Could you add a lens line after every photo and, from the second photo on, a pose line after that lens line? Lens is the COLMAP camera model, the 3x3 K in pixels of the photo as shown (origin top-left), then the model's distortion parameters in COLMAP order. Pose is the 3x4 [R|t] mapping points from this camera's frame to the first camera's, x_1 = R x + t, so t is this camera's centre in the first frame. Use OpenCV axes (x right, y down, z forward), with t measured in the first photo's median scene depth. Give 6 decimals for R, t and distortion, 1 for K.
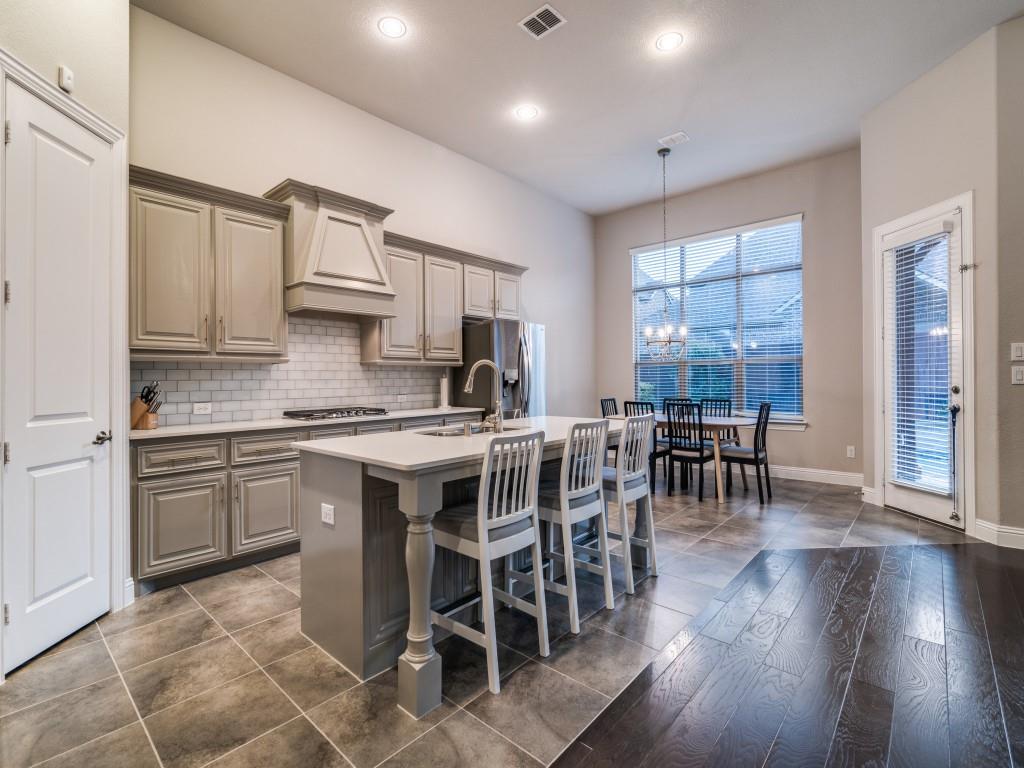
lens RADIAL K [[472.3, 0, 511.6], [0, 472.3, 378.0], [0, 0, 1]] dist [-0.004192, -0.000823]
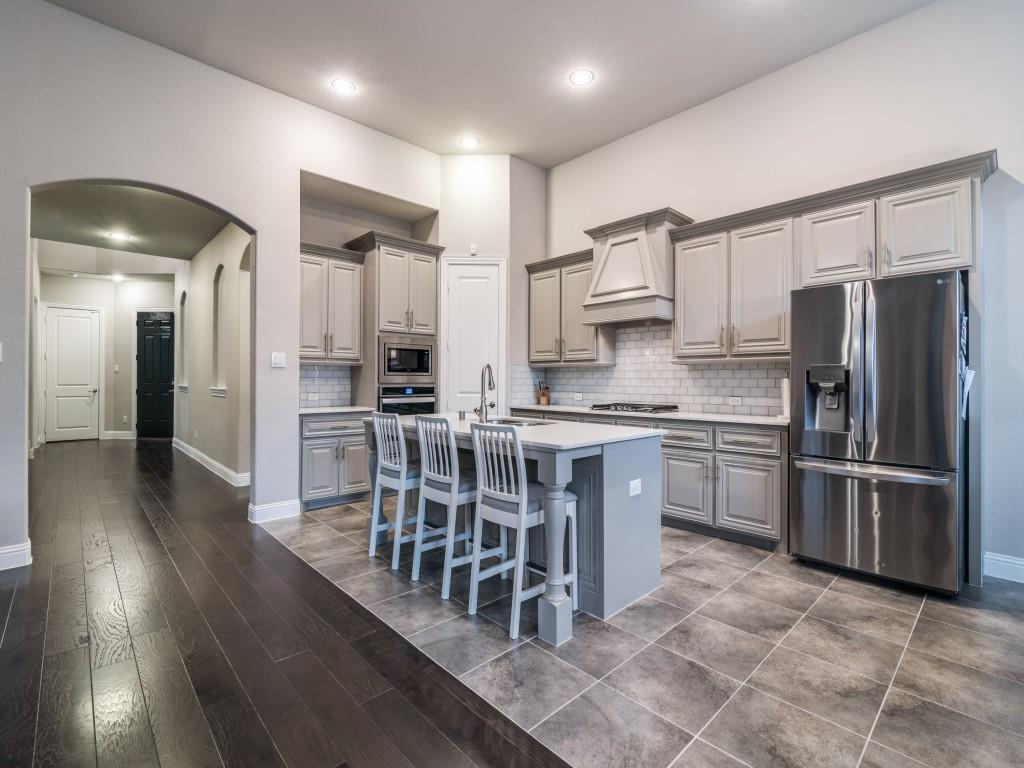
lens RADIAL K [[472.3, 0, 513.0], [0, 472.3, 377.6], [0, 0, 1]] dist [-0.004192, -0.000823]
pose [[-0.083303, 0.007226, -0.996498, 0.855636], [-0.000312, 0.999973, 0.007278, -0.007624], [0.996524, 0.000917, -0.083298, 0.853709]]
